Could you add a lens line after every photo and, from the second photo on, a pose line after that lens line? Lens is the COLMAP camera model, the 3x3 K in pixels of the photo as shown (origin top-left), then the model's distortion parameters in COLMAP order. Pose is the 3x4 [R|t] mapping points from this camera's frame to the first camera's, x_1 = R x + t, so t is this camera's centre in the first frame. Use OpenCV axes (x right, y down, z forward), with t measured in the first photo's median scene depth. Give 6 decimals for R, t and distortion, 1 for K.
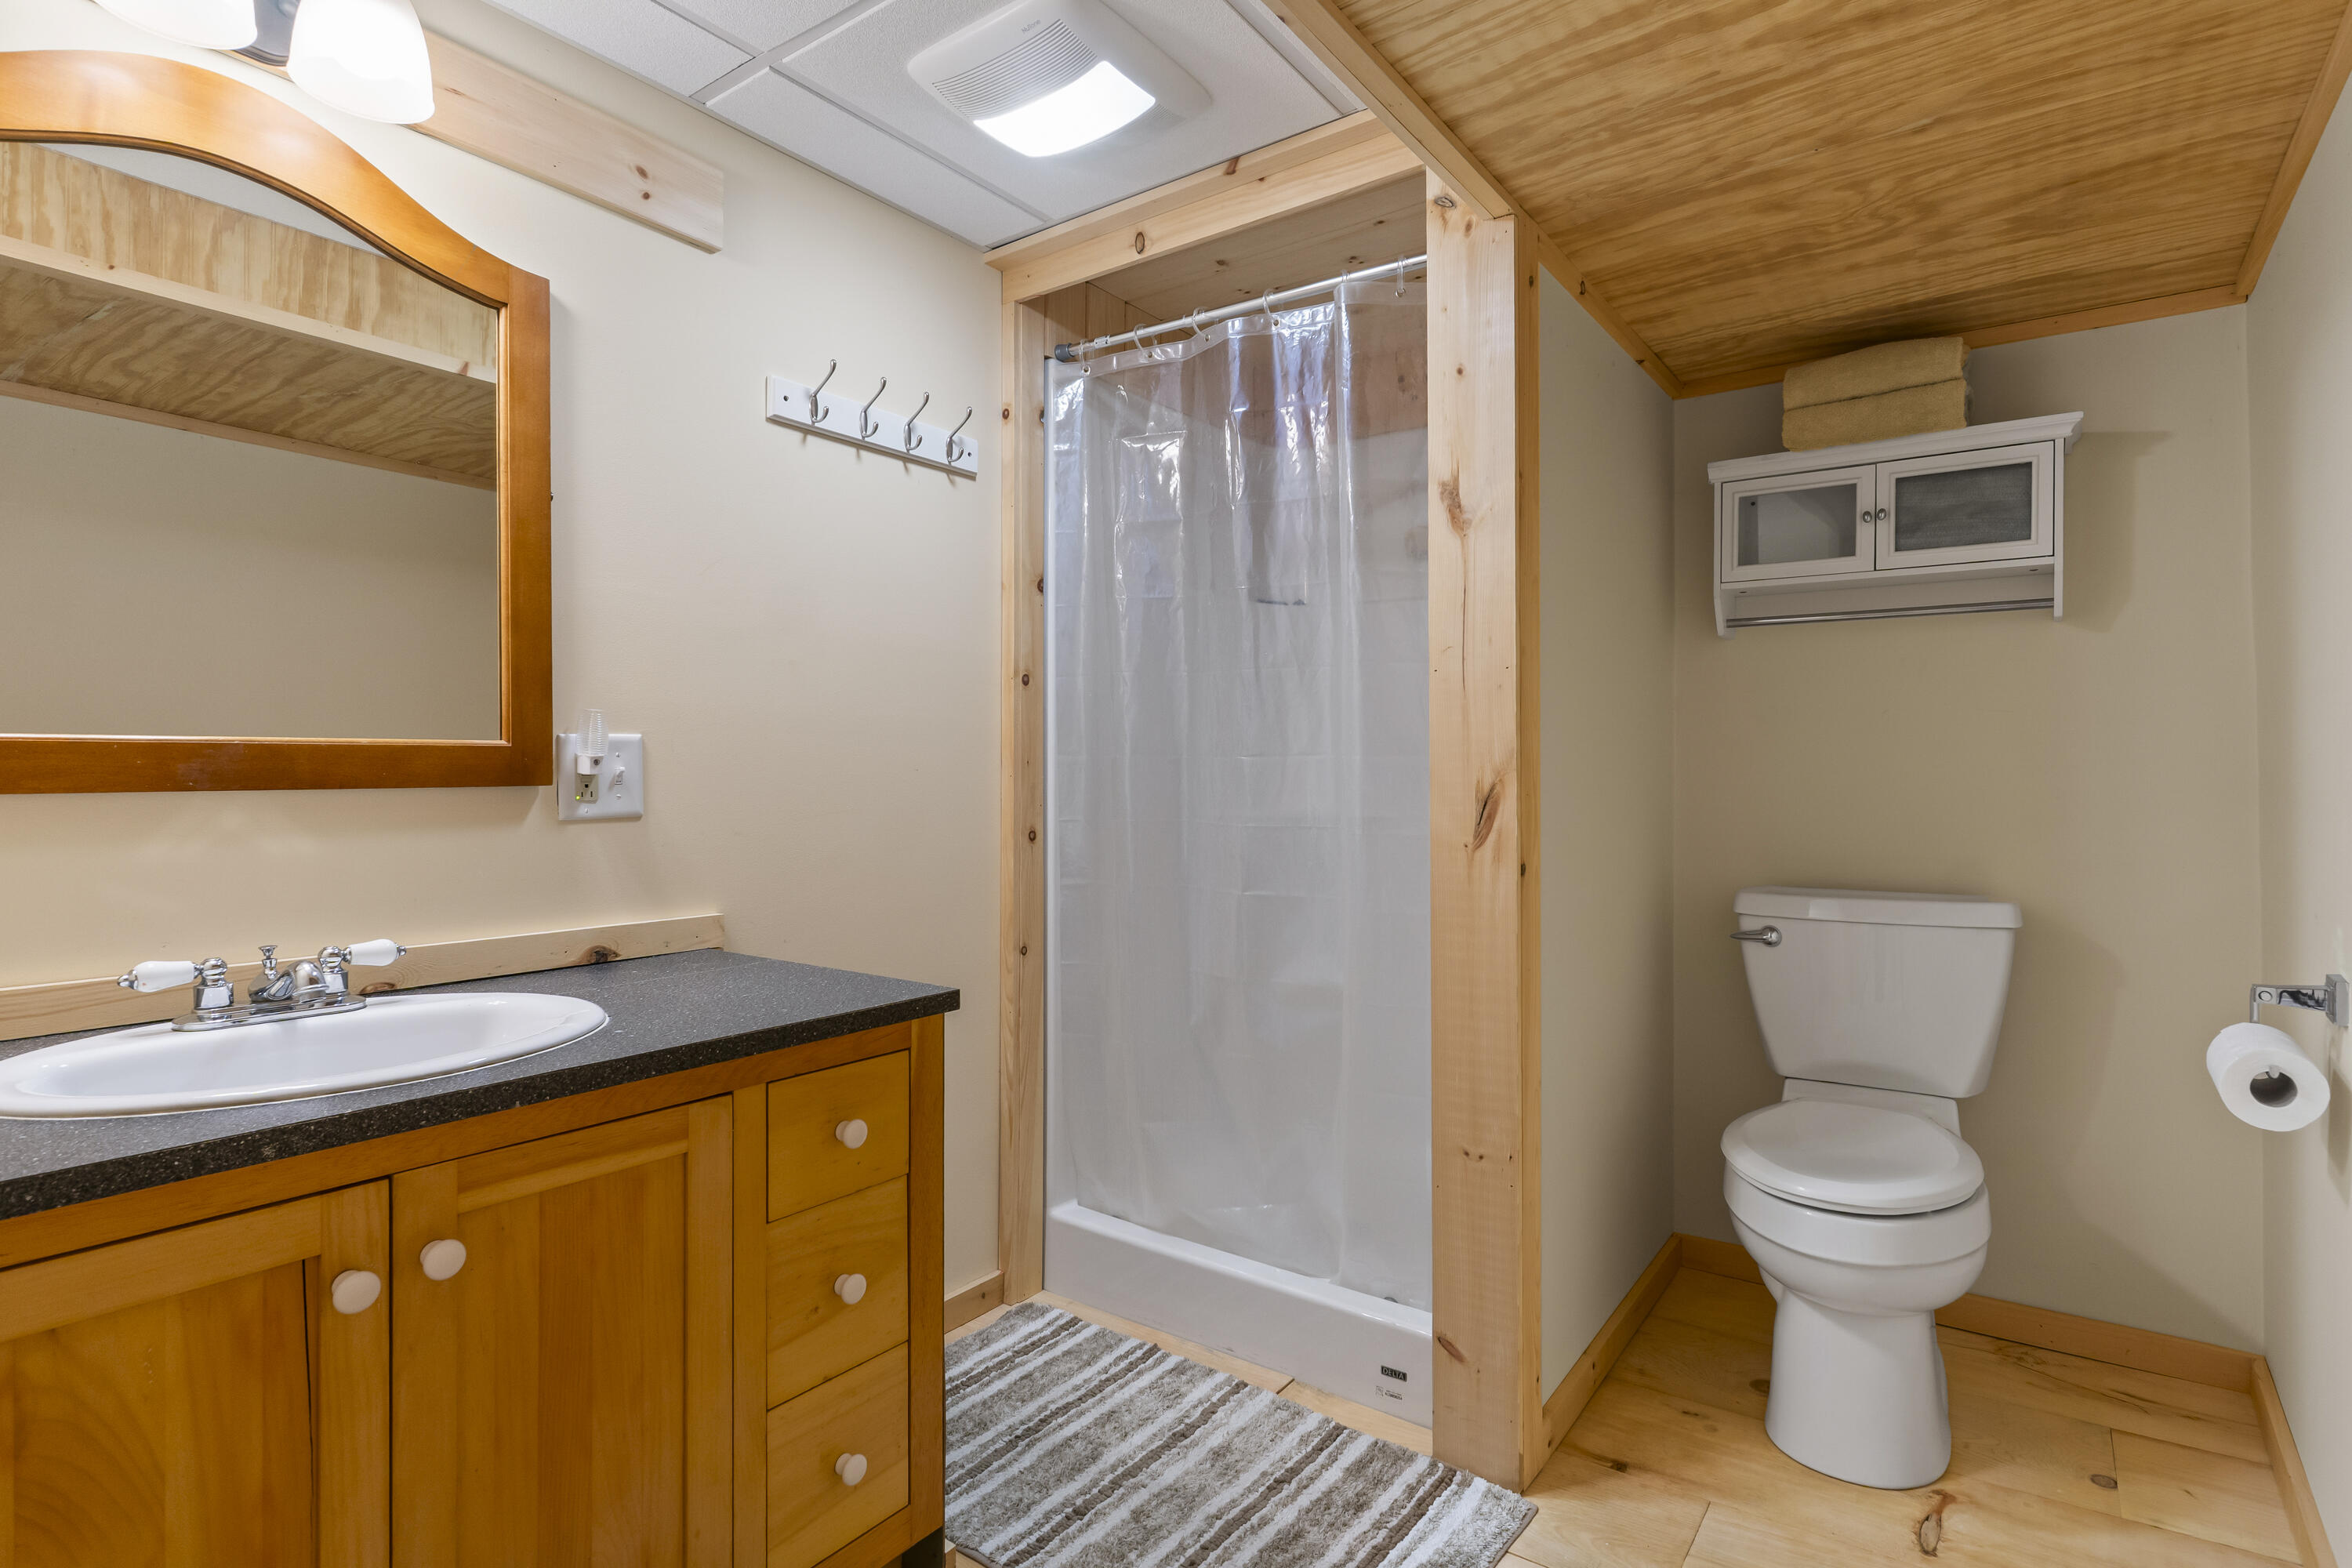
lens RADIAL K [[1159.5, 0, 1169.9], [0, 1159.5, 769.3], [0, 0, 1]] dist [-0.001774, -0.000595]
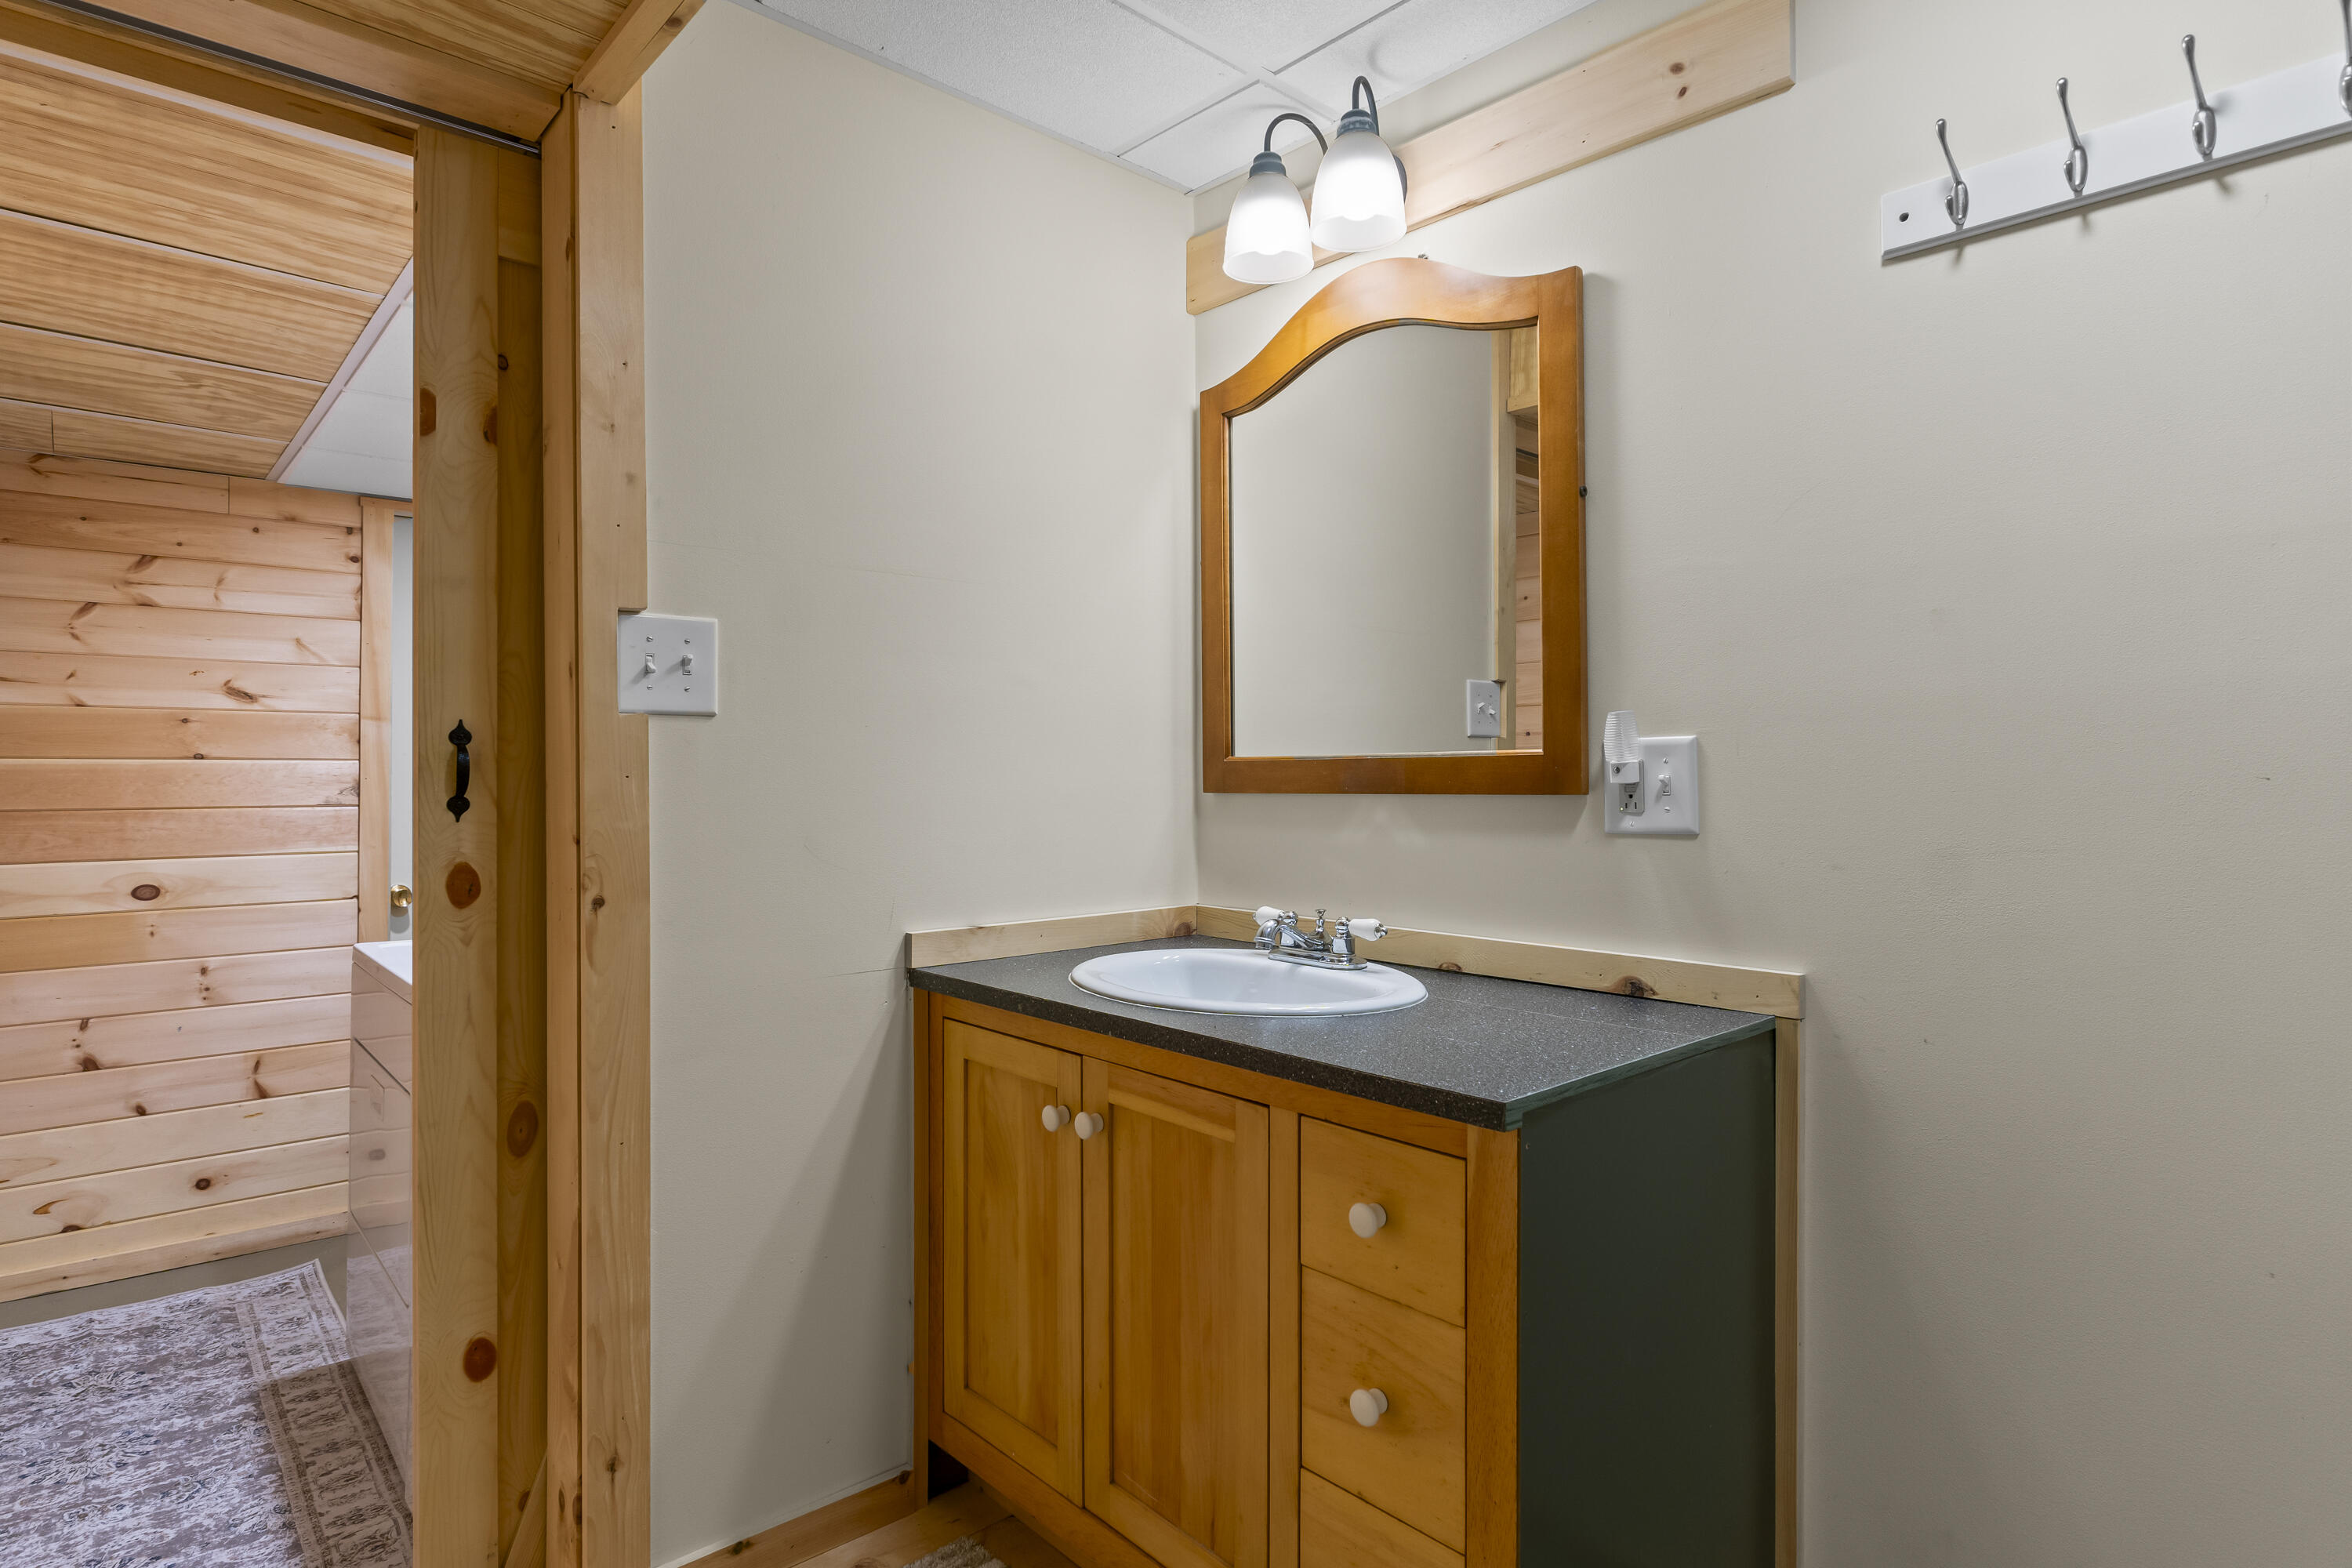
lens RADIAL K [[1251.0, 0, 1173.3], [0, 1251.0, 750.5], [0, 0, 1]] dist [-0.003001, 0.000069]
pose [[-0.192947, -0.016914, -0.981063, 0.599717], [0.003425, 0.999834, -0.017911, -0.005429], [0.981203, -0.006816, -0.192857, 0.980353]]
